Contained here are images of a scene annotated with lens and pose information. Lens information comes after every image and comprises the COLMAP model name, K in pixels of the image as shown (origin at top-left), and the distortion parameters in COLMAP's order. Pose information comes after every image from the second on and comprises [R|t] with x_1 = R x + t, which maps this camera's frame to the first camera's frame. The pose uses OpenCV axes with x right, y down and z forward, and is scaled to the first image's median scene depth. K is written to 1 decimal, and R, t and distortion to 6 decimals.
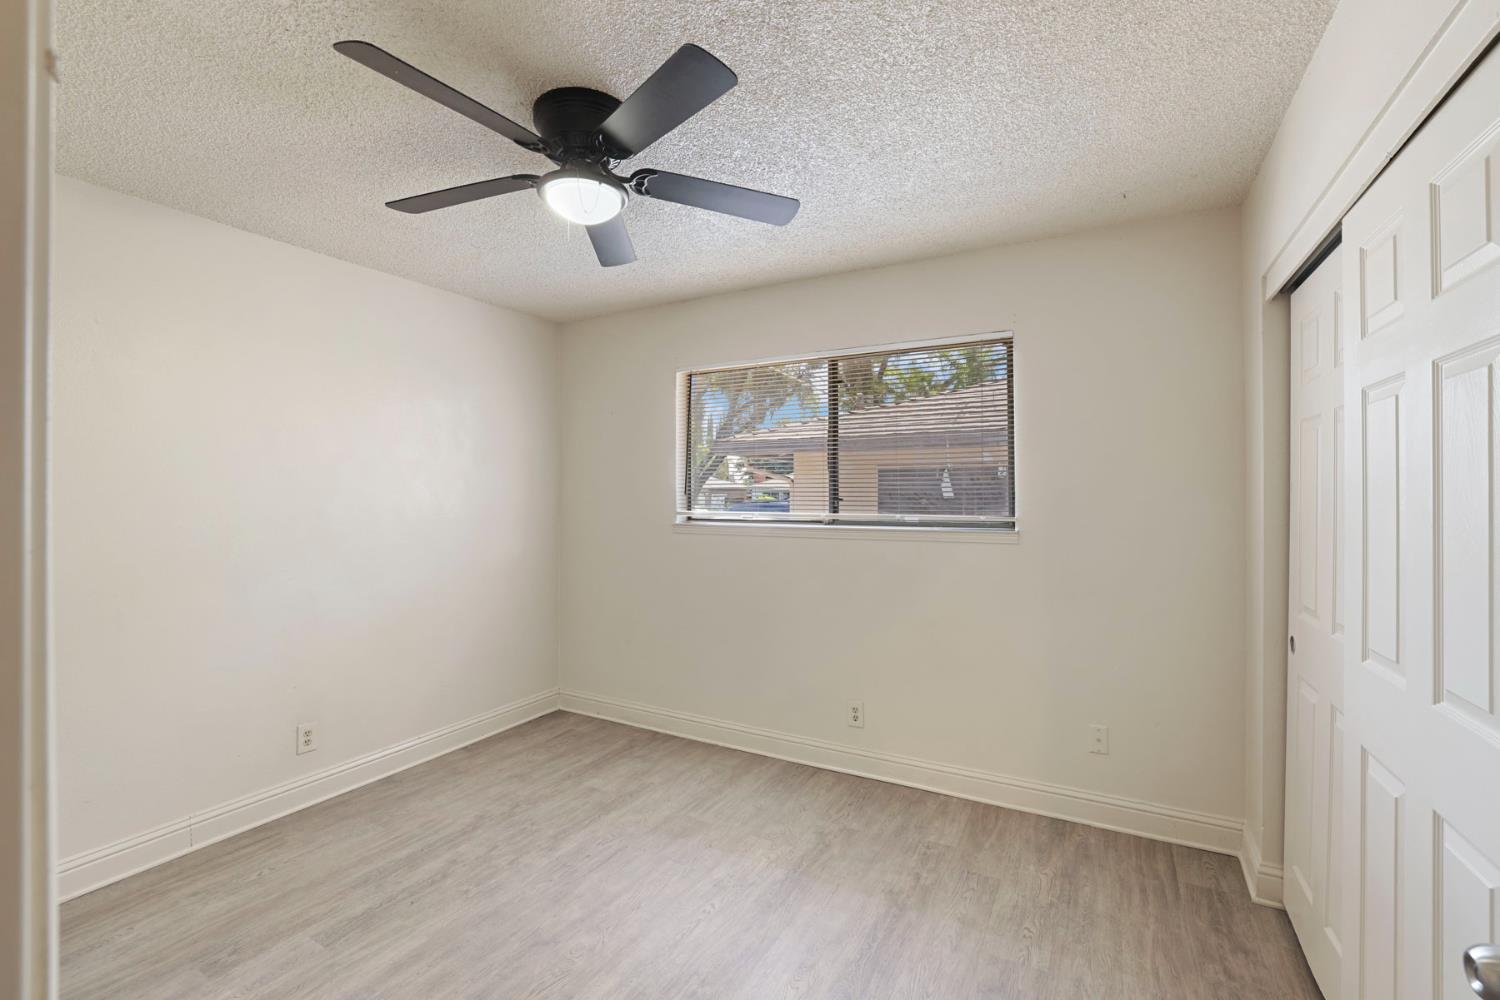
lens RADIAL K [[643.0, 0, 744.4], [0, 643.0, 494.8], [0, 0, 1]] dist [-0.048492, 0.016218]
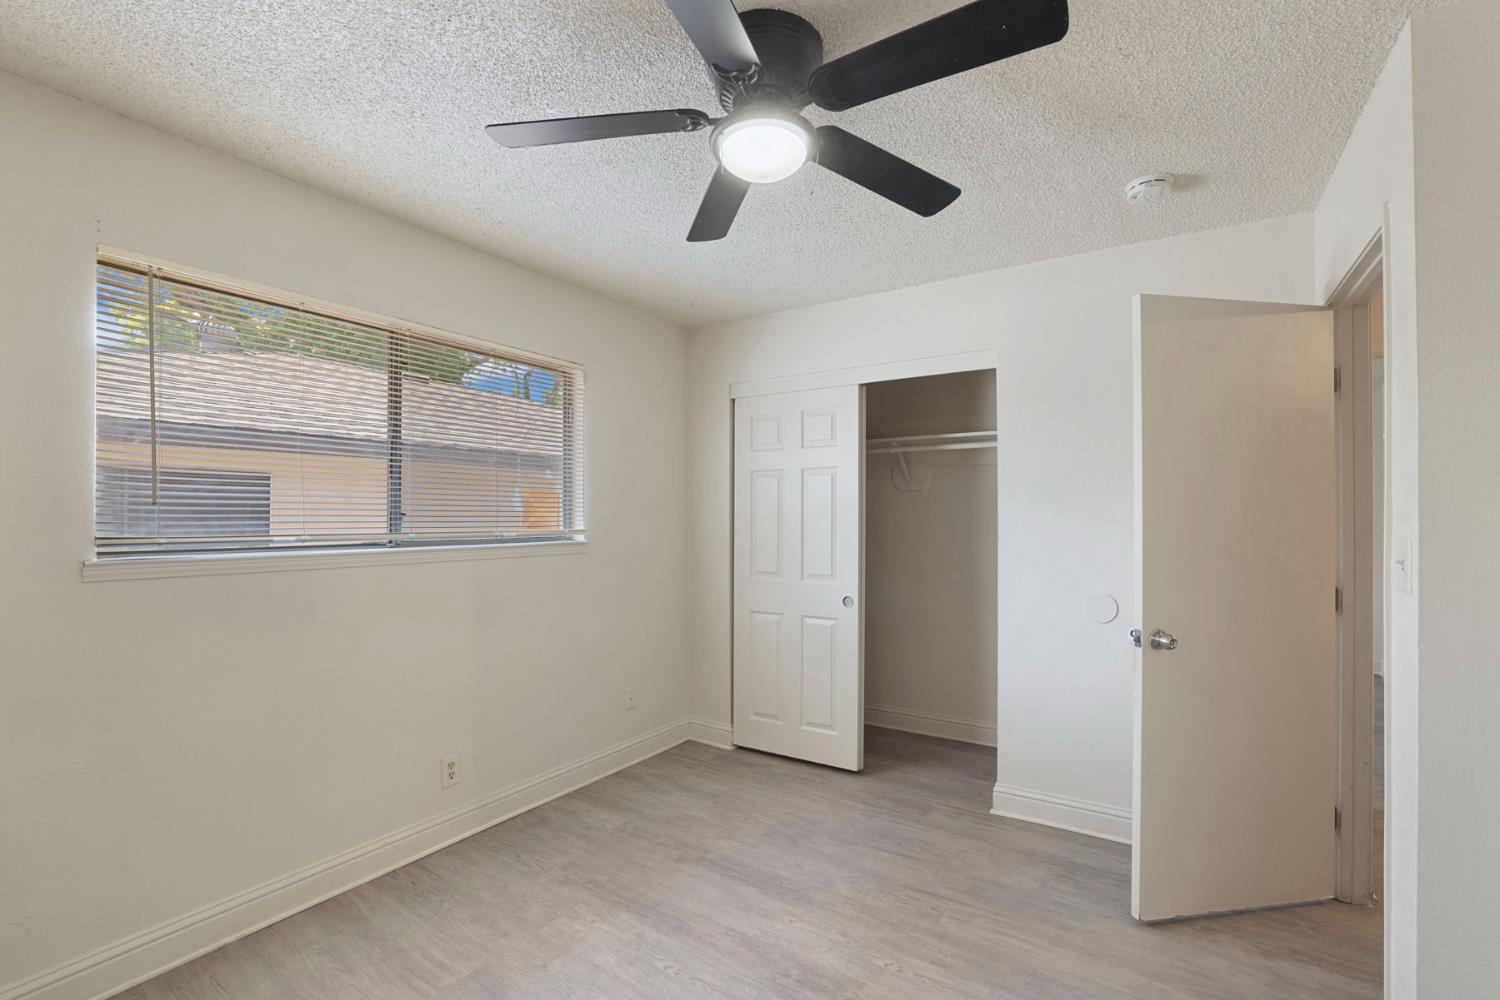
lens RADIAL K [[588.2, 0, 800.2], [0, 588.2, 521.8], [0, 0, 1]] dist [-0.023417, 0.000392]
pose [[0.066147, -0.003076, 0.997805, -0.678238], [-0.013479, 0.999901, 0.003976, 0.008076], [-0.997719, -0.013712, 0.066099, 0.605317]]
